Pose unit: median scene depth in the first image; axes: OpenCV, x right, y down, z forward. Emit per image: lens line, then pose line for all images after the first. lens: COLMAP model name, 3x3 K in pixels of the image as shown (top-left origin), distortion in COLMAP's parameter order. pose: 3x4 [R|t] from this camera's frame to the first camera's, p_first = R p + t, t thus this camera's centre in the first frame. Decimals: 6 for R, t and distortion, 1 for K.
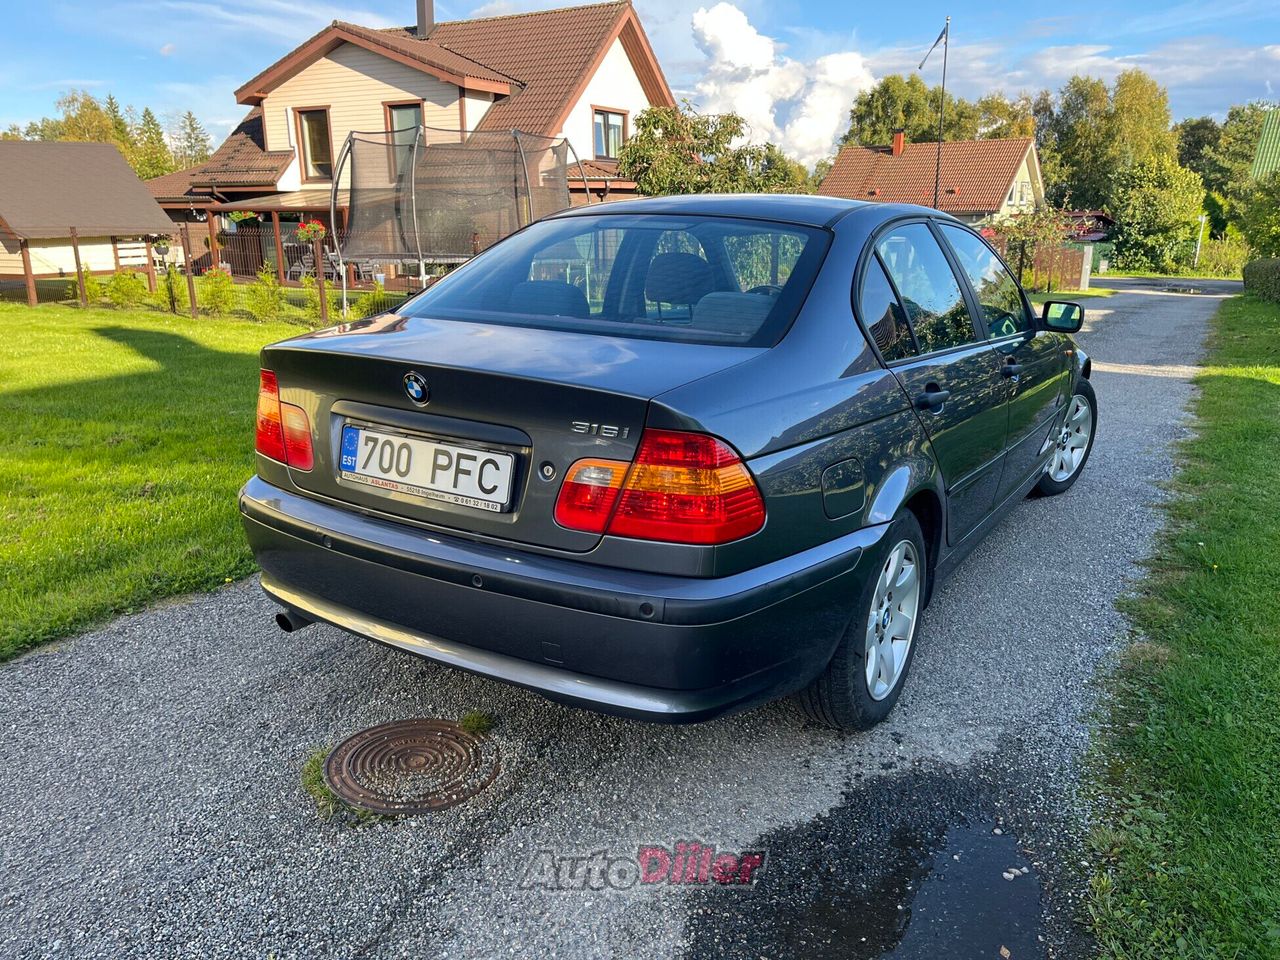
lens RADIAL K [[959.6, 0, 640.0], [0, 959.6, 480.0], [0, 0, 1]] dist [0.079888, -0.099912]
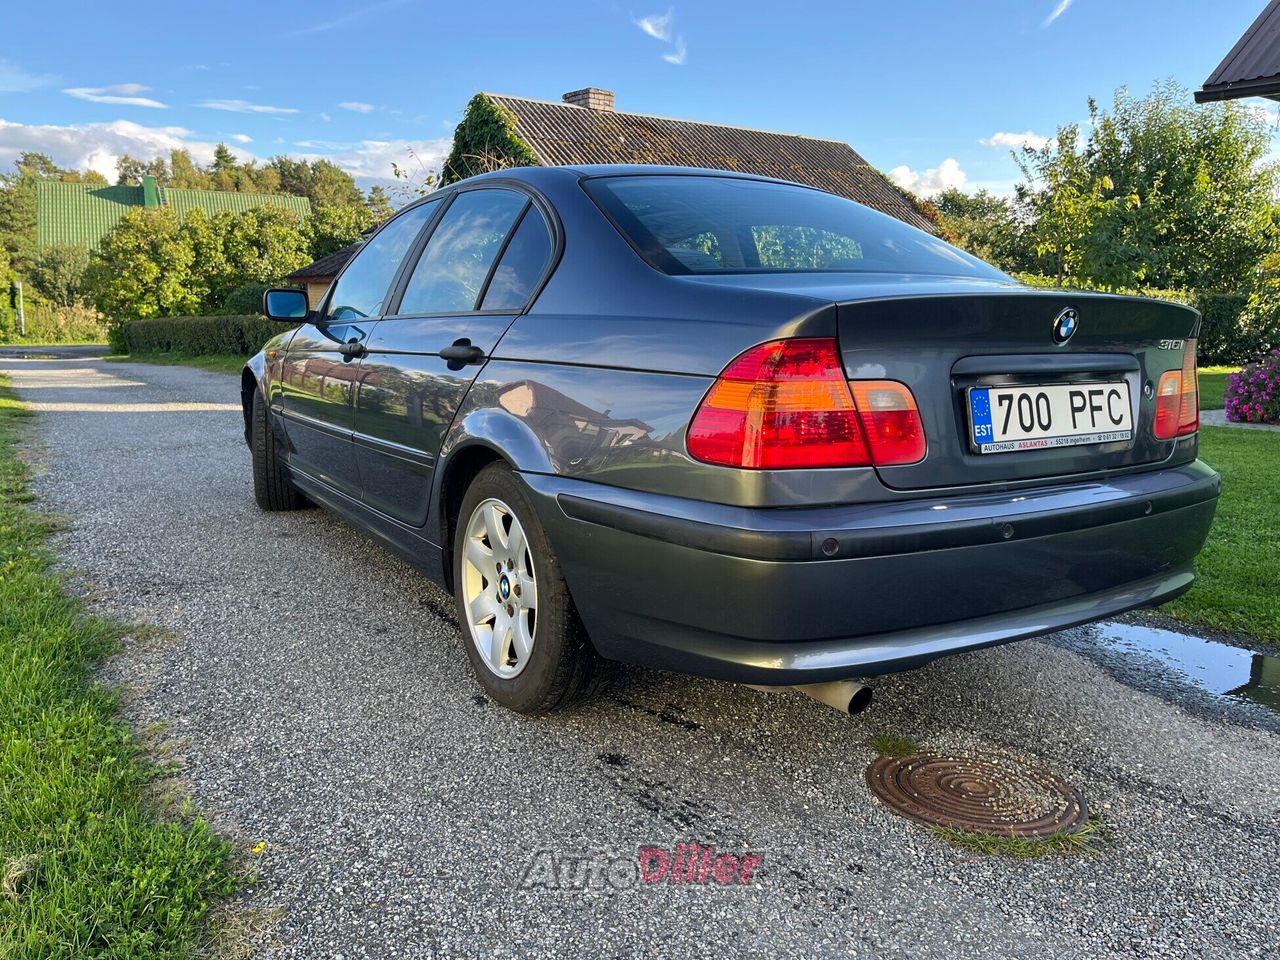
lens RADIAL K [[948.8, 0, 668.6], [0, 948.8, 481.5], [0, 0, 1]] dist [0.102043, -0.129140]
pose [[0.411733, -0.163990, 0.896428, -1.156383], [0.224453, 0.971621, 0.074654, -0.098843], [-0.883231, 0.170469, 0.436856, 0.908597]]
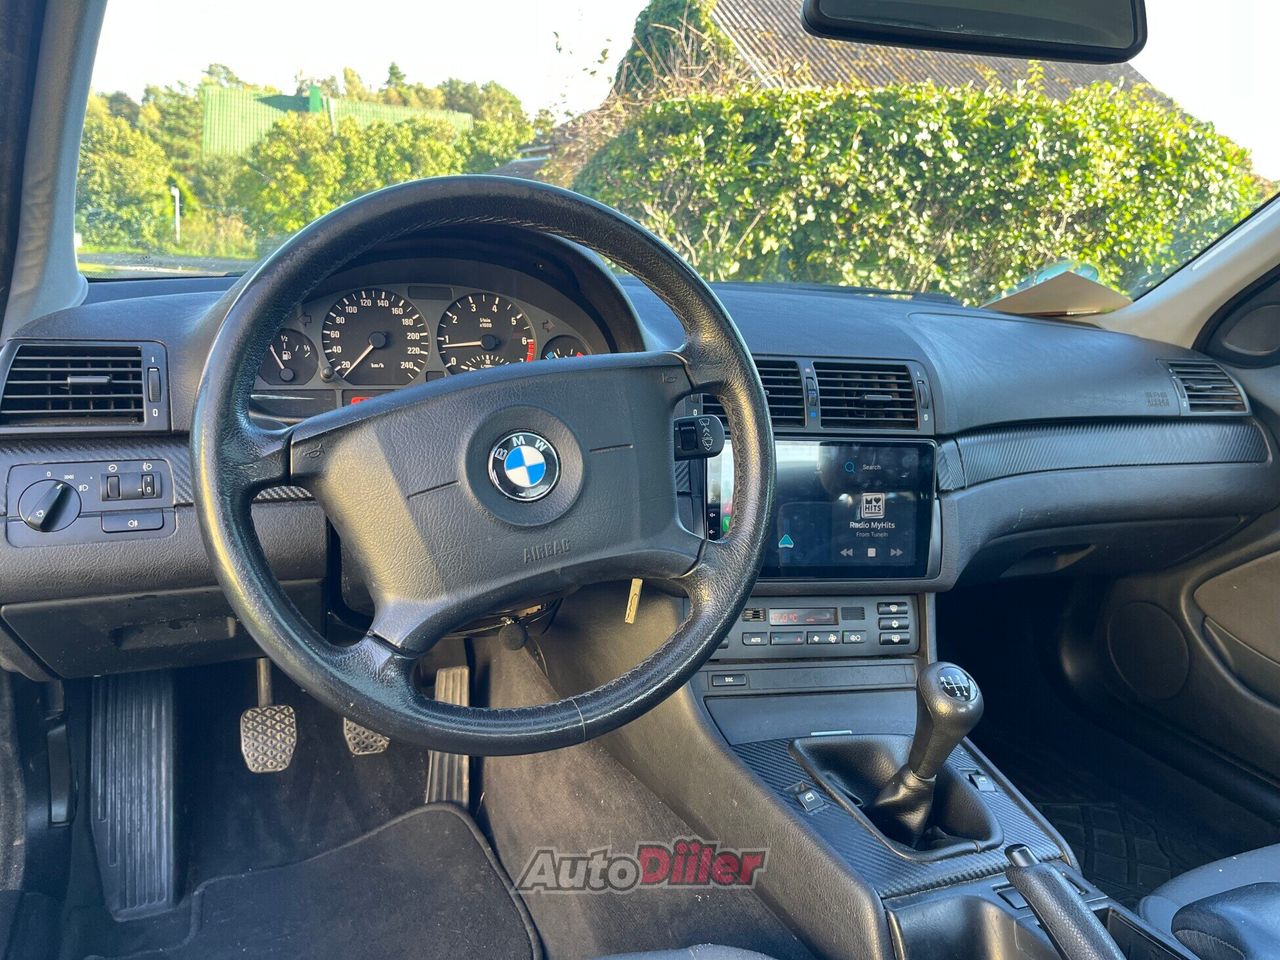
lens RADIAL K [[997.6, 0, 640.0], [0, 997.6, 480.0], [0, 0, 1]] dist [0.033731, -0.004862]
pose [[0.573457, -0.163000, 0.802856, 0.100796], [0.150801, 0.984263, 0.092118, -0.359589], [-0.805237, 0.068246, 0.589013, 1.877797]]
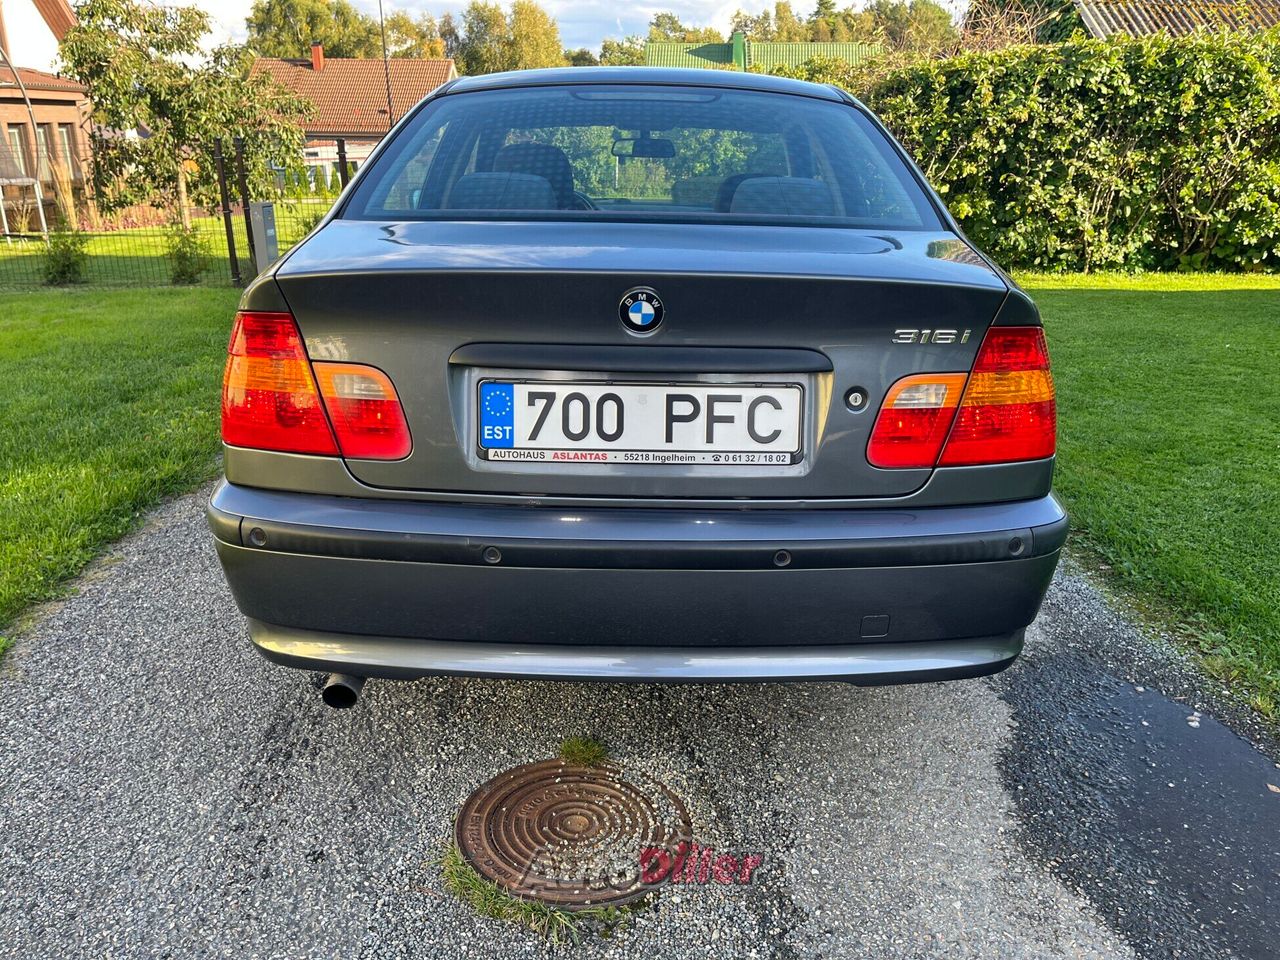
lens RADIAL K [[964.5, 0, 653.4], [0, 964.5, 480.8], [0, 0, 1]] dist [0.116493, -0.173804]
pose [[0.843141, -0.172033, 0.509429, -0.572592], [0.135945, 0.984858, 0.107585, -0.045639], [-0.520223, -0.021455, 0.853761, 0.370985]]
